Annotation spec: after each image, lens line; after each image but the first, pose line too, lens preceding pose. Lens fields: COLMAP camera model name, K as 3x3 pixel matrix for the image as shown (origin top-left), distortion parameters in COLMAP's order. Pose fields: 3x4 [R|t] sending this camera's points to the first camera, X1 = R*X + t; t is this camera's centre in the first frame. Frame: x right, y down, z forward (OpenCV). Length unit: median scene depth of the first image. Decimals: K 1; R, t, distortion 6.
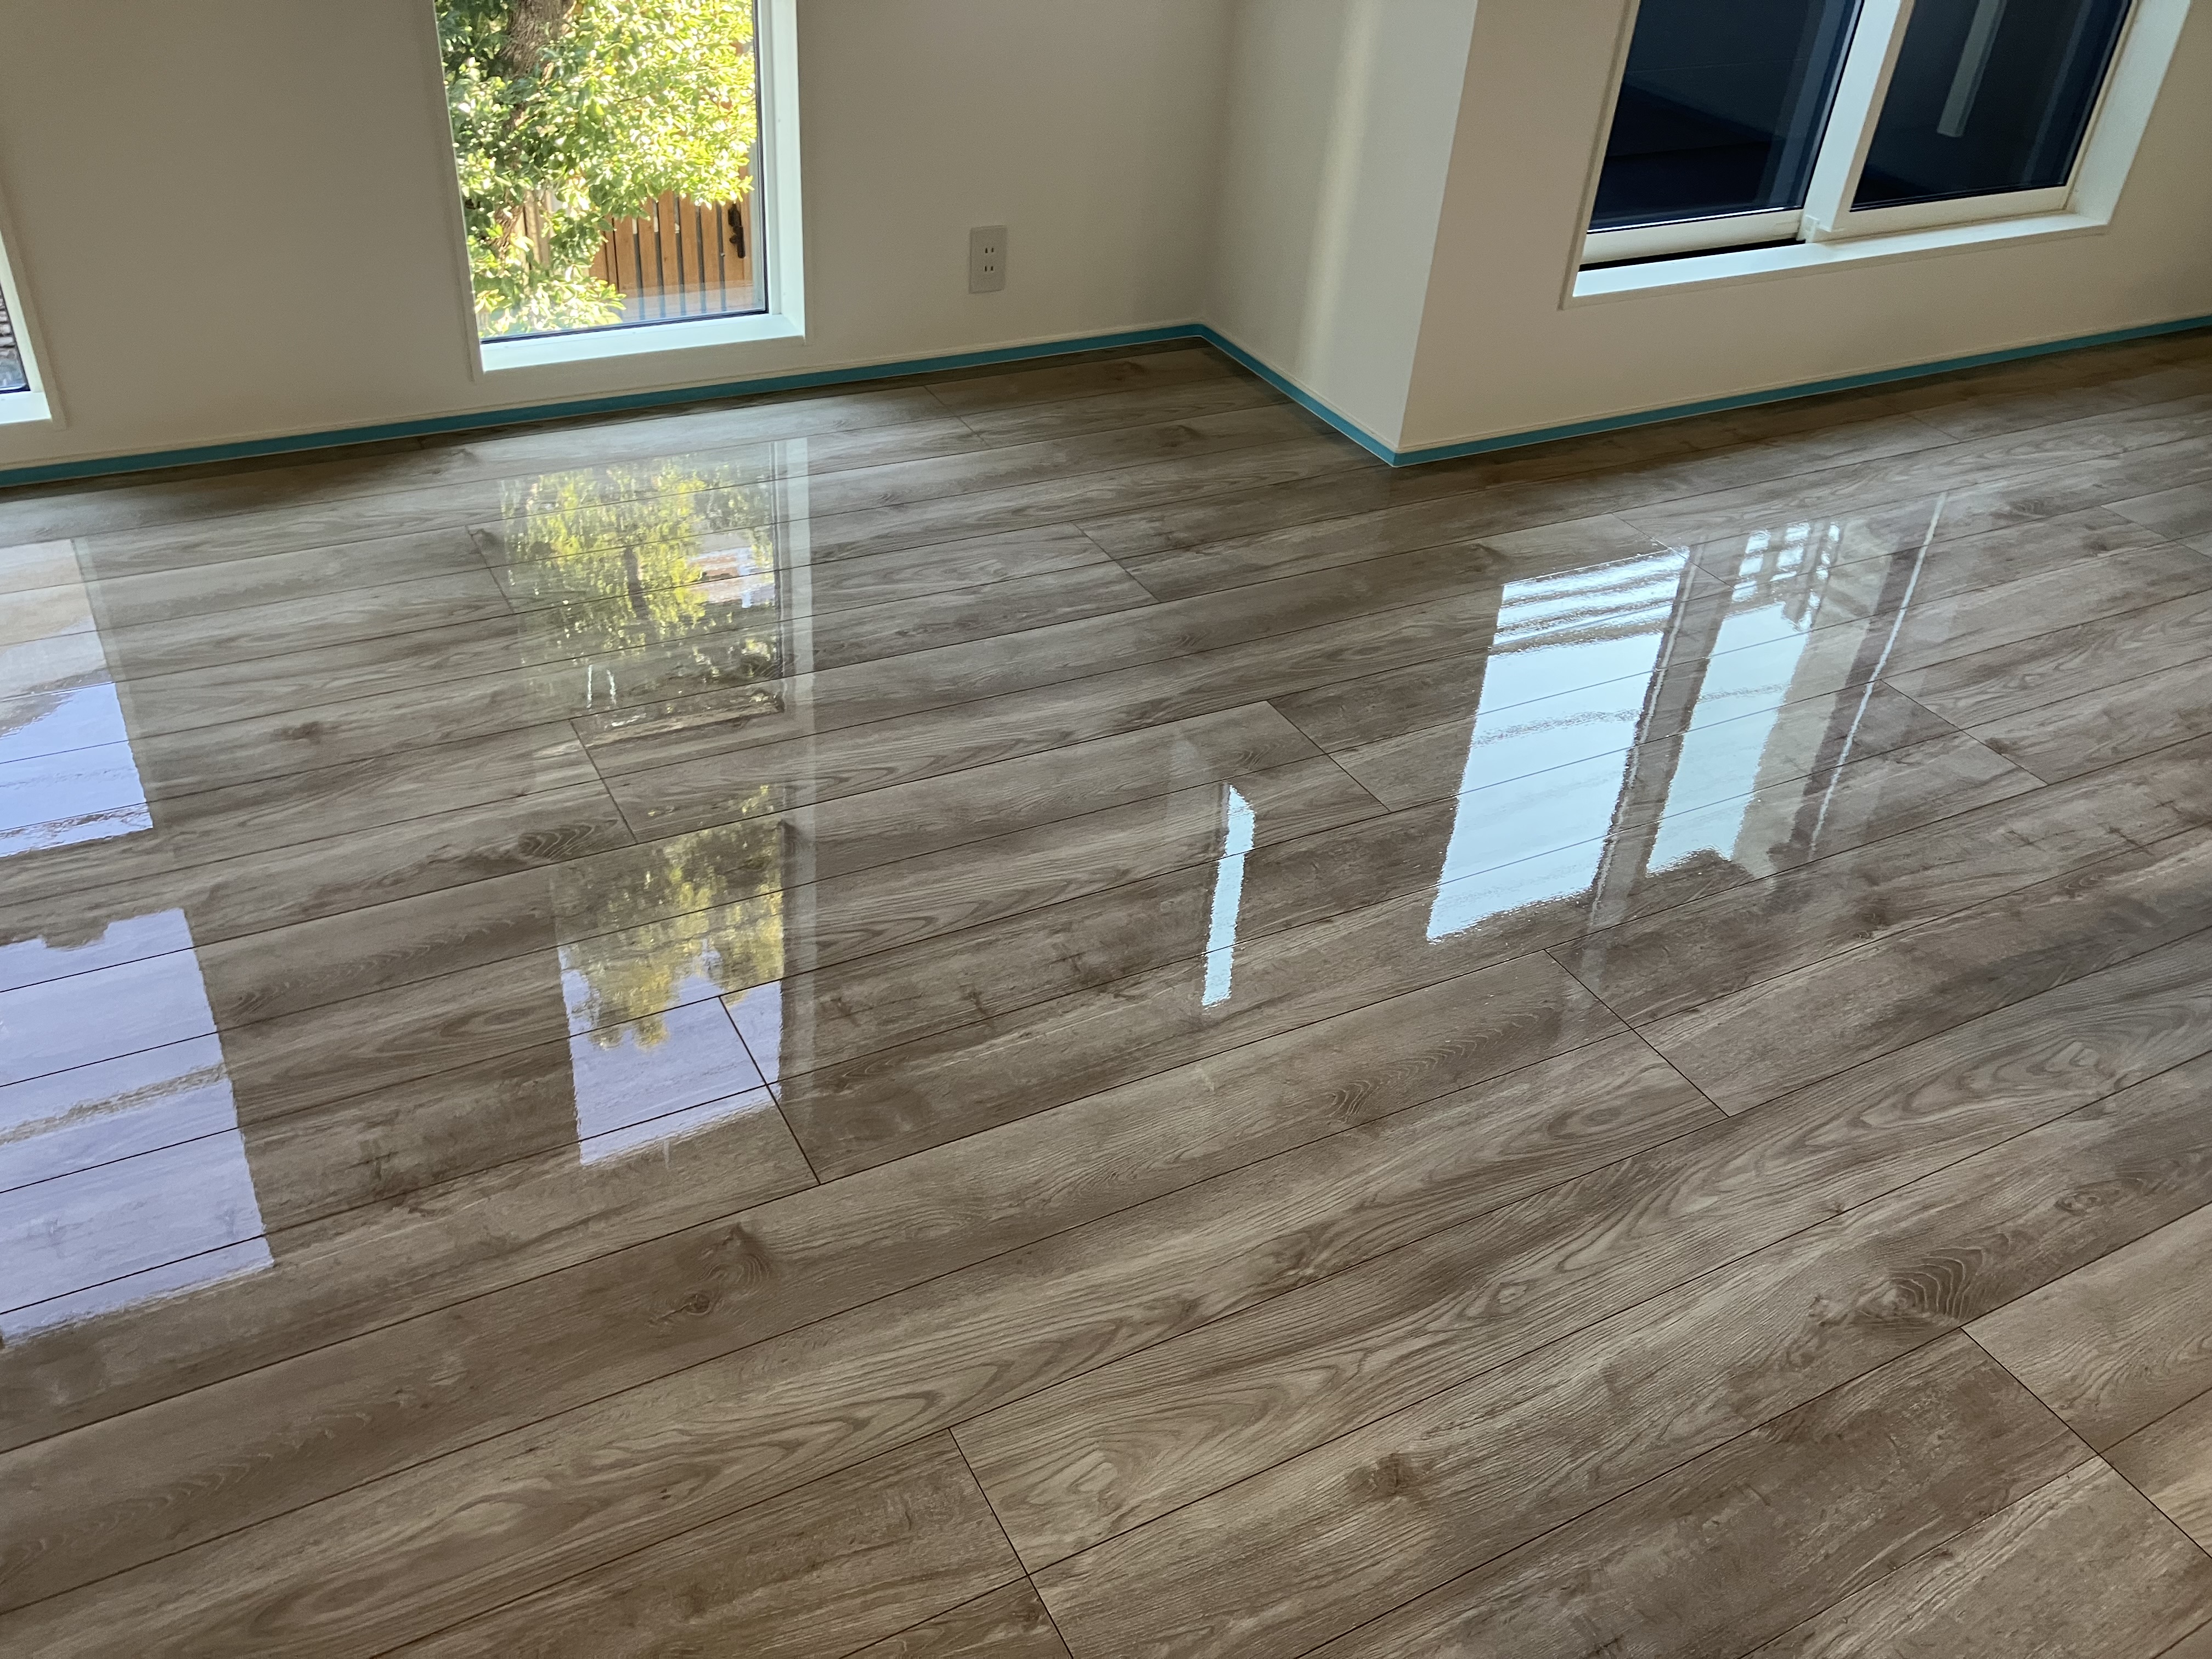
lens RADIAL K [[1789.4, 0, 1106.0], [0, 1789.4, 829.5], [0, 0, 1]] dist [0.018425, -0.016232]
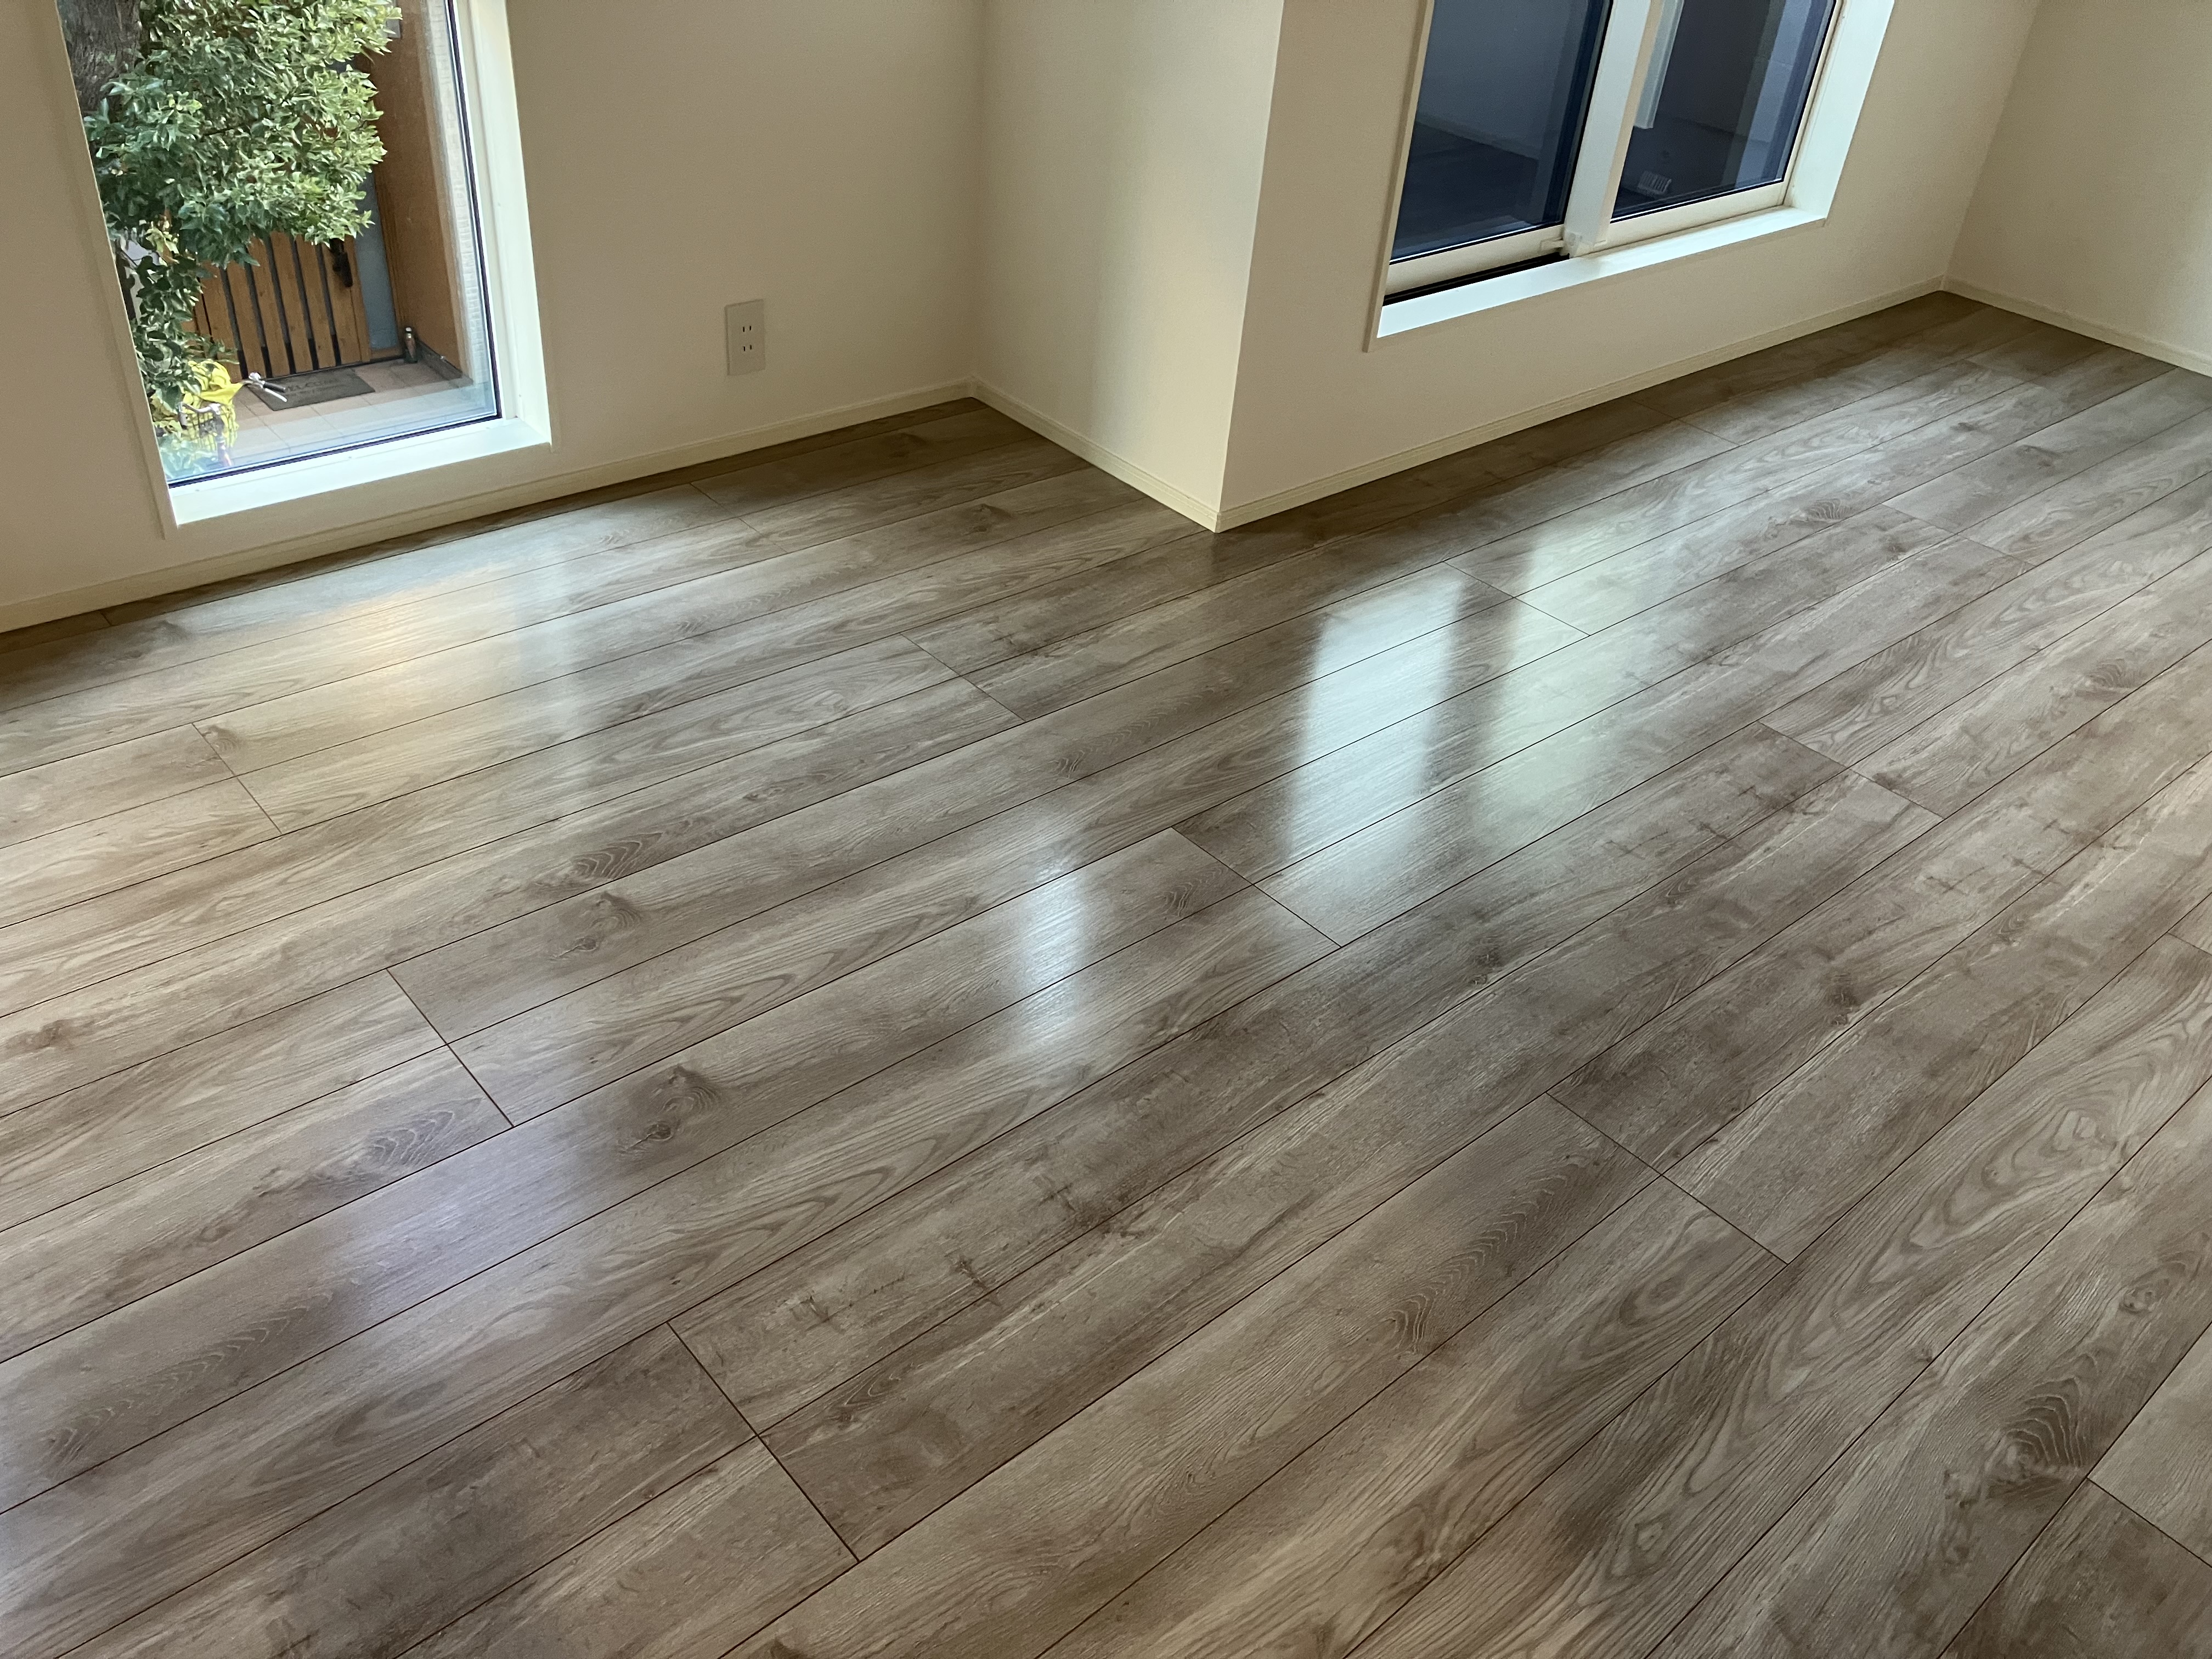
lens RADIAL K [[1763.7, 0, 1106.0], [0, 1763.7, 829.5], [0, 0, 1]] dist [0.004289, -0.004514]
pose [[0.975388, -0.122329, 0.183450, -0.106516], [0.118554, 0.992449, 0.031448, -0.102604], [-0.185912, -0.008925, 0.982526, 0.122000]]
